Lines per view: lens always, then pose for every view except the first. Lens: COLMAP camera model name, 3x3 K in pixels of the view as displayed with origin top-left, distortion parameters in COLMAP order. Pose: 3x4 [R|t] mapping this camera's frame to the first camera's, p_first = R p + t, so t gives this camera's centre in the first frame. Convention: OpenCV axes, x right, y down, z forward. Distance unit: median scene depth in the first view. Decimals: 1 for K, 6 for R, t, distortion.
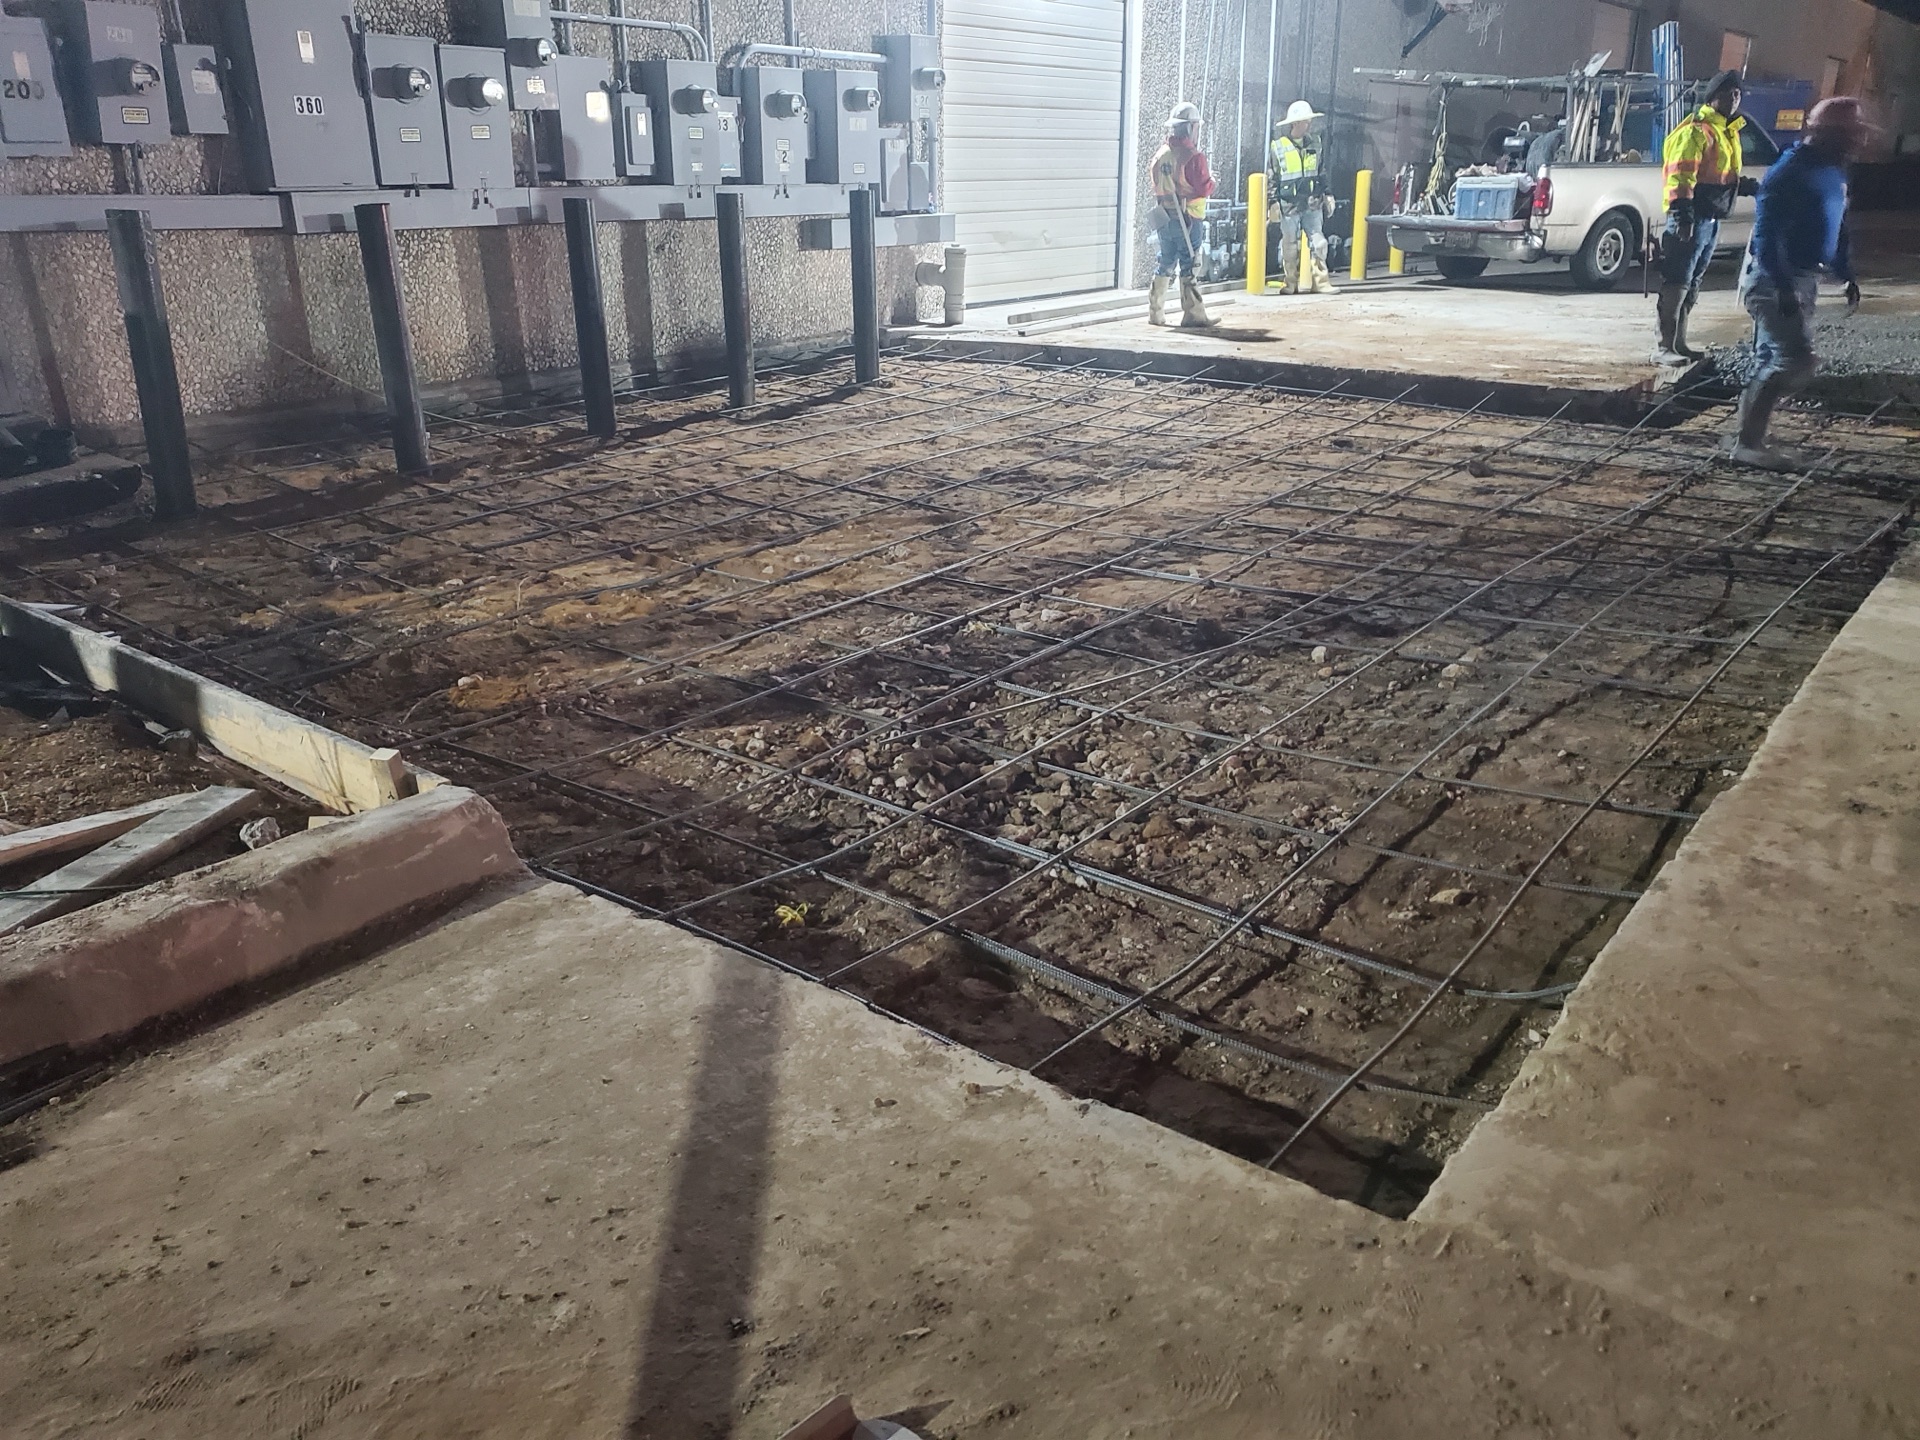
lens RADIAL K [[1493.0, 0, 969.9], [0, 1493.0, 717.9], [0, 0, 1]] dist [-0.019521, 0.078579]
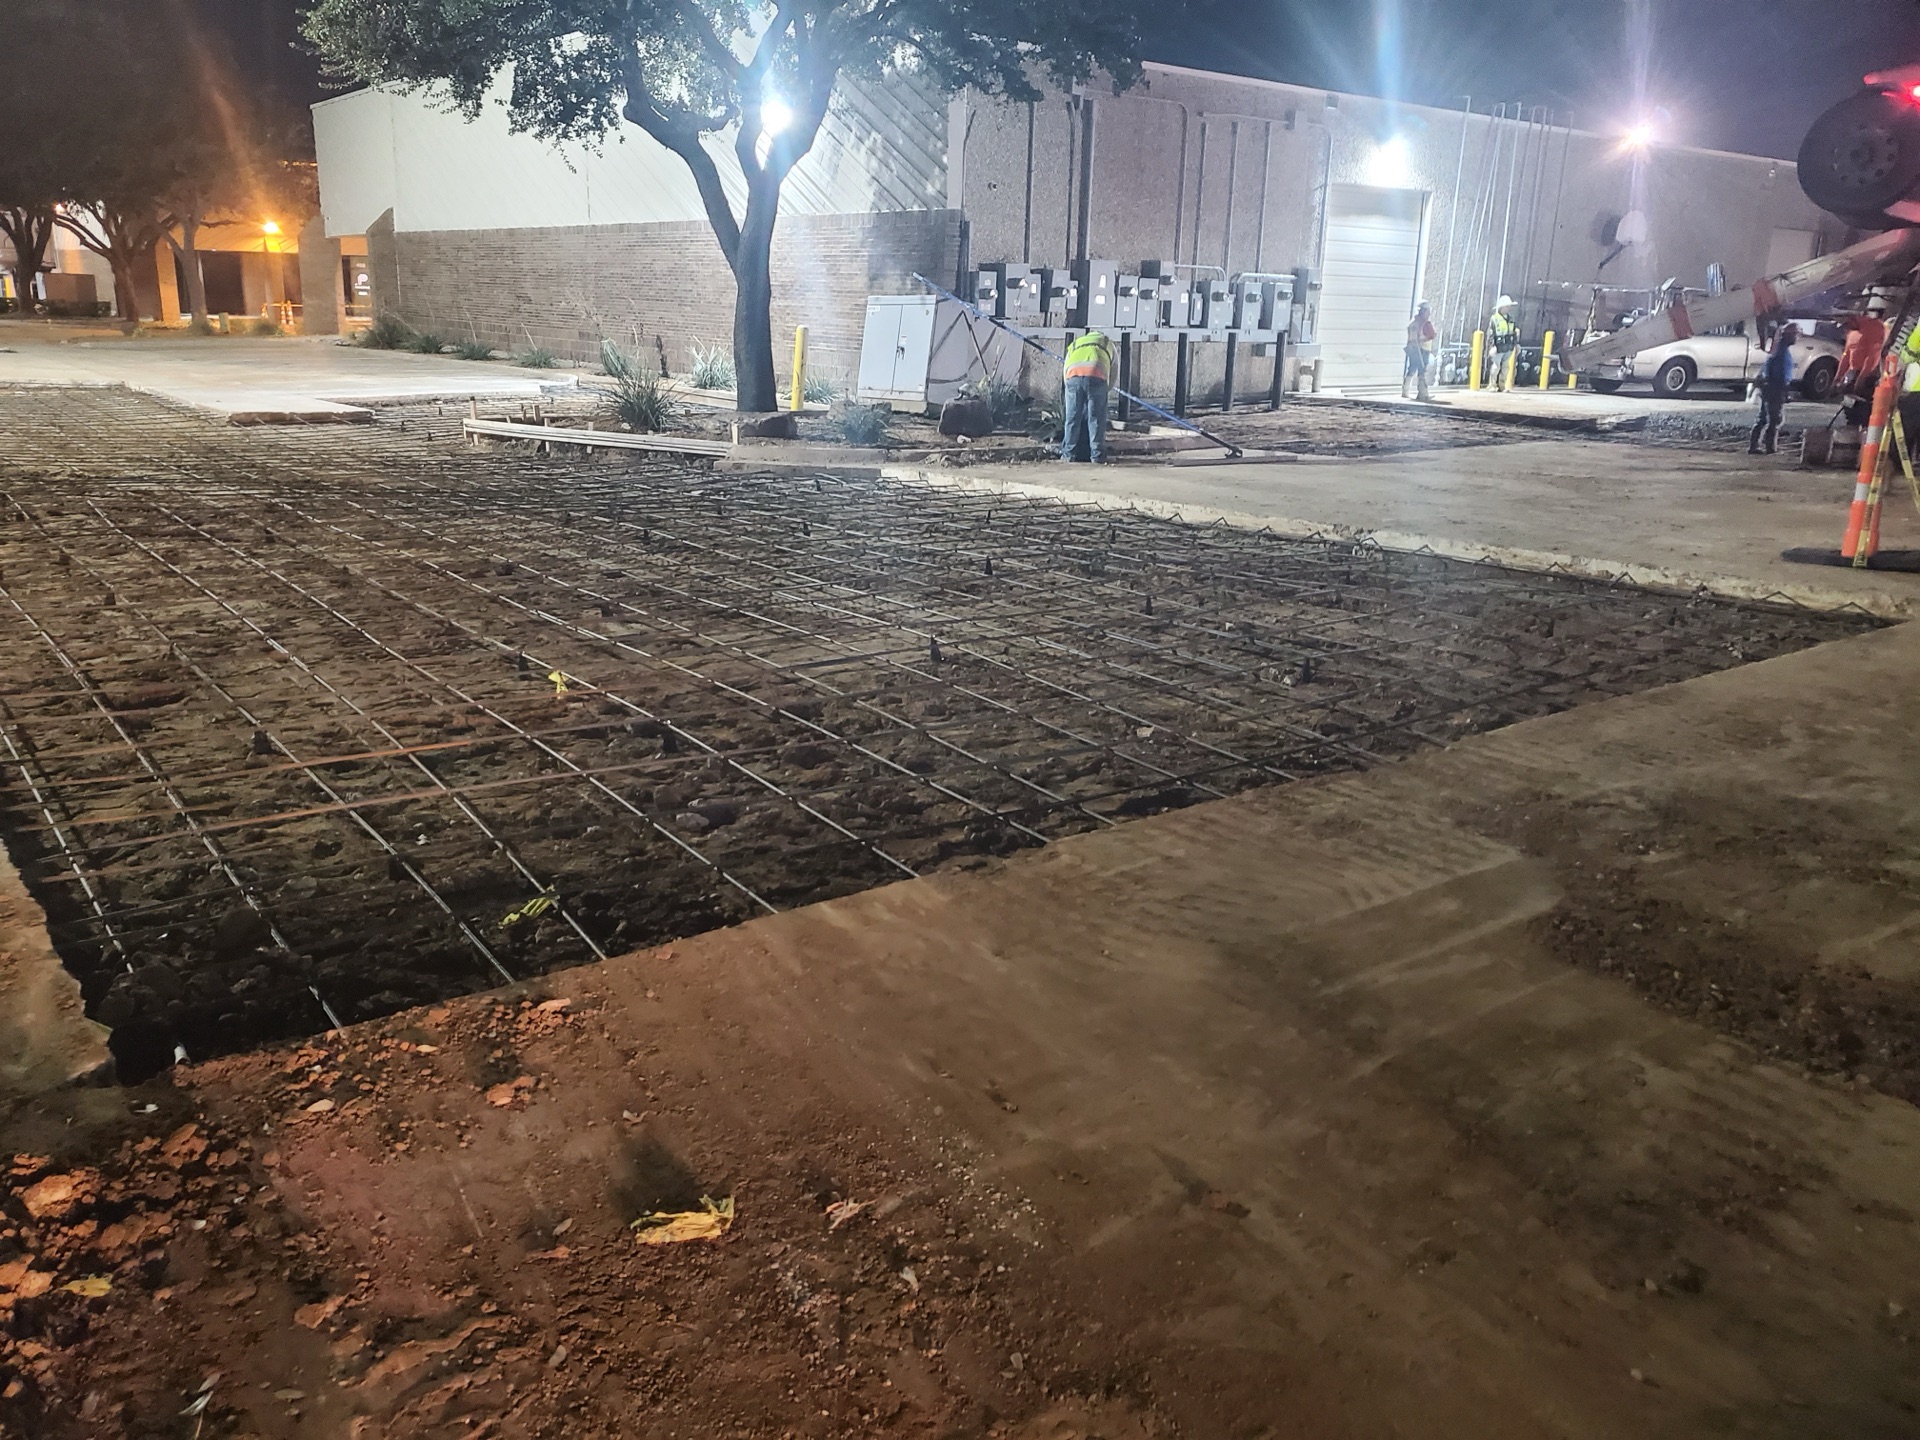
lens RADIAL K [[1493.0, 0, 957.5], [0, 1493.0, 729.8], [0, 0, 1]] dist [-0.019521, 0.078579]
pose [[0.967236, 0.099986, -0.233362, 0.067567], [-0.117271, 0.991202, -0.061371, 0.690914], [0.225172, 0.086727, 0.970451, -1.969933]]
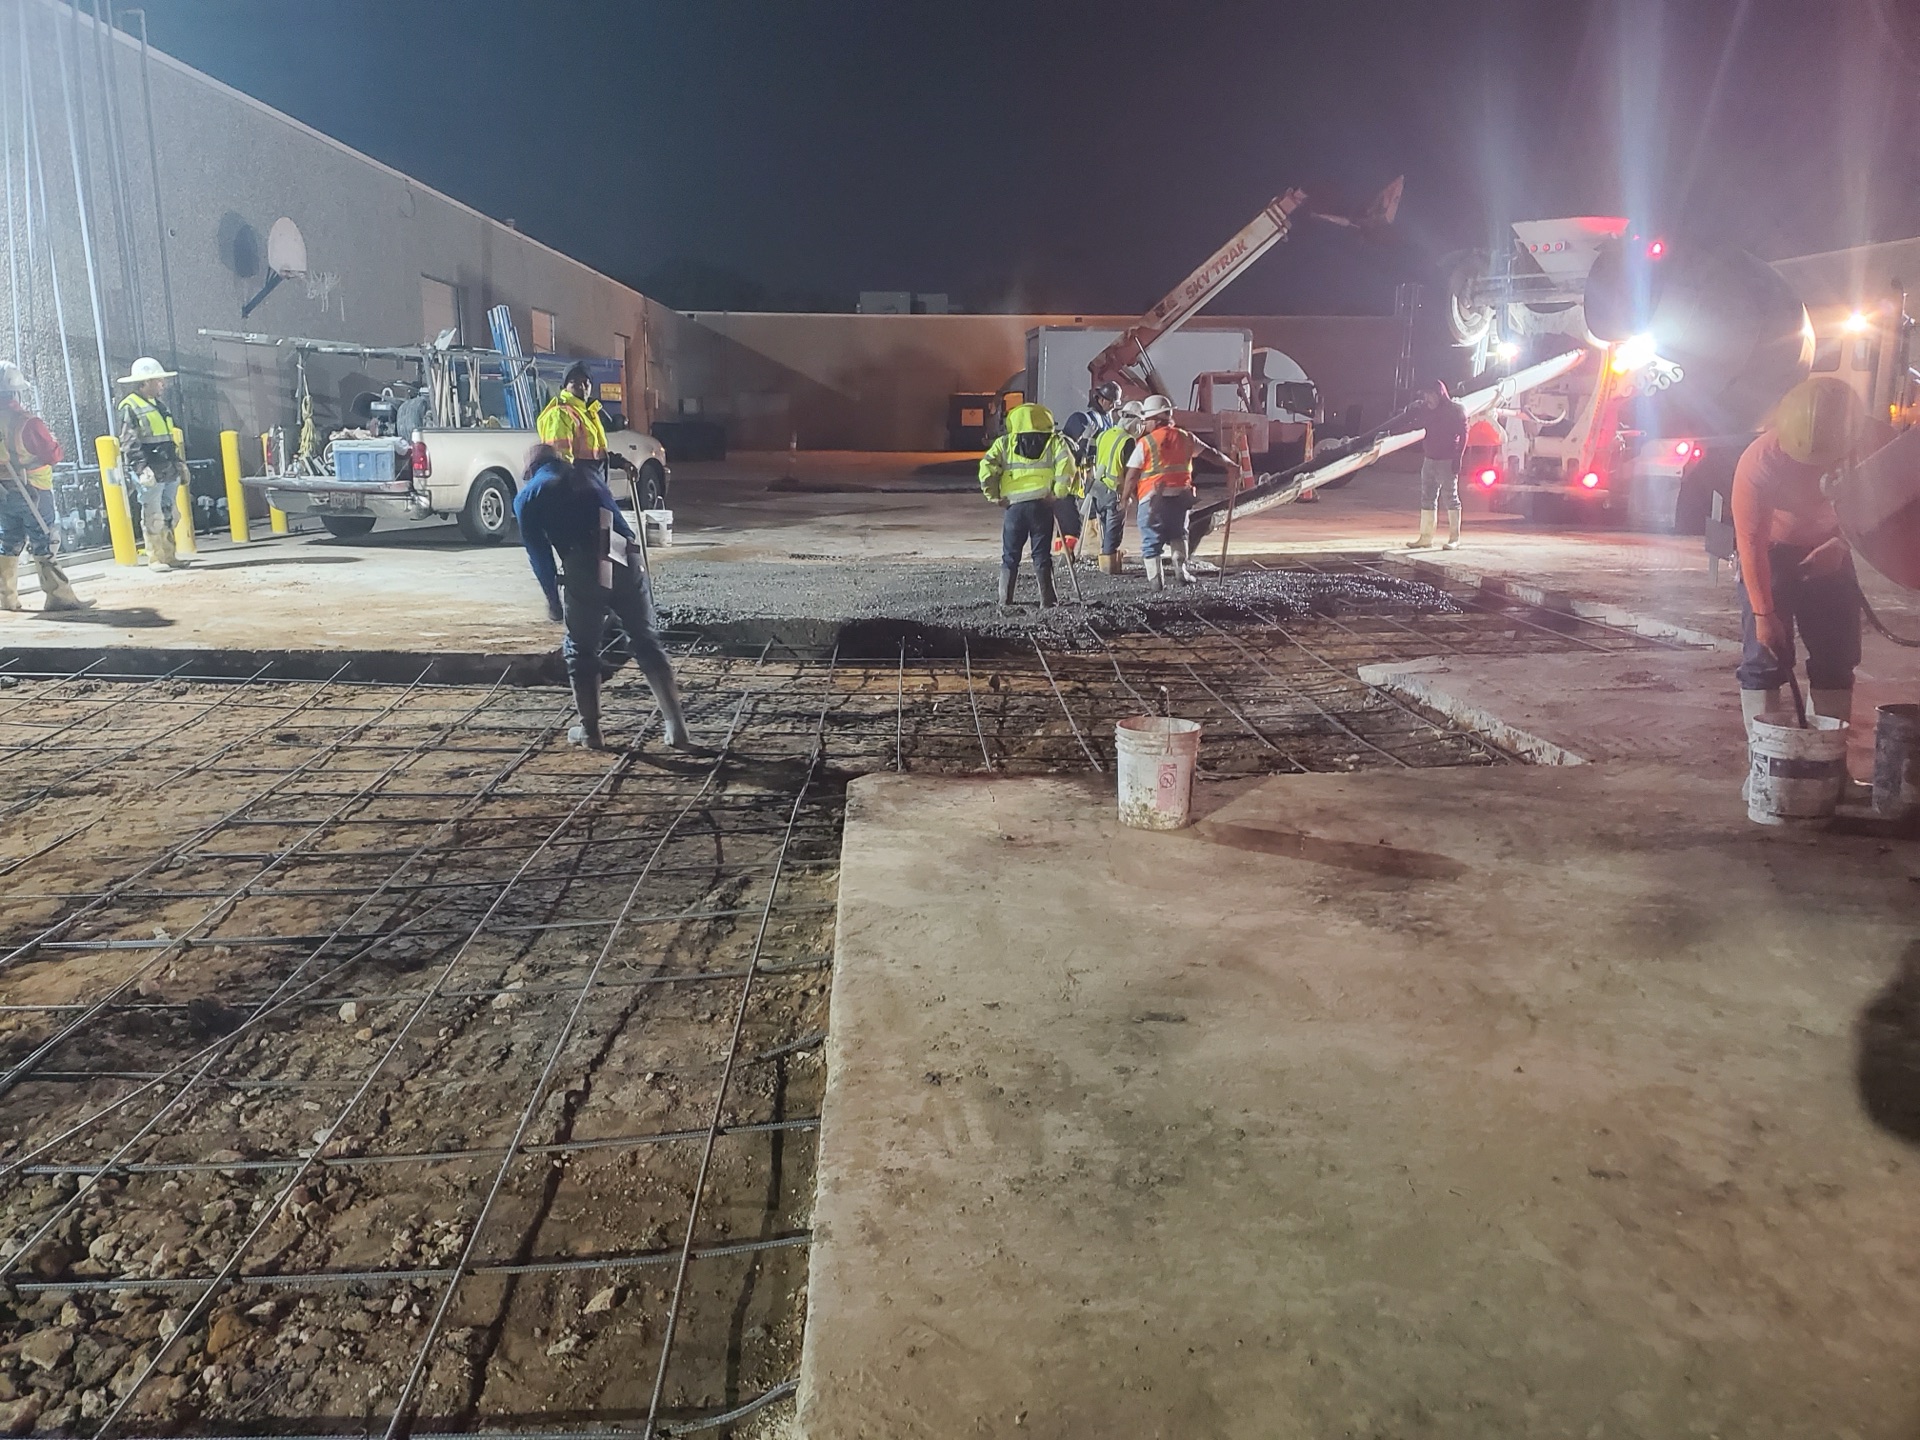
lens RADIAL K [[1493.0, 0, 897.5], [0, 1493.0, 755.3], [0, 0, 1]] dist [-0.019521, 0.078579]
pose [[0.783222, -0.129350, 0.608138, -0.015168], [0.206229, 0.976793, -0.057840, -0.045669], [-0.586543, 0.170717, 0.791722, 0.063418]]
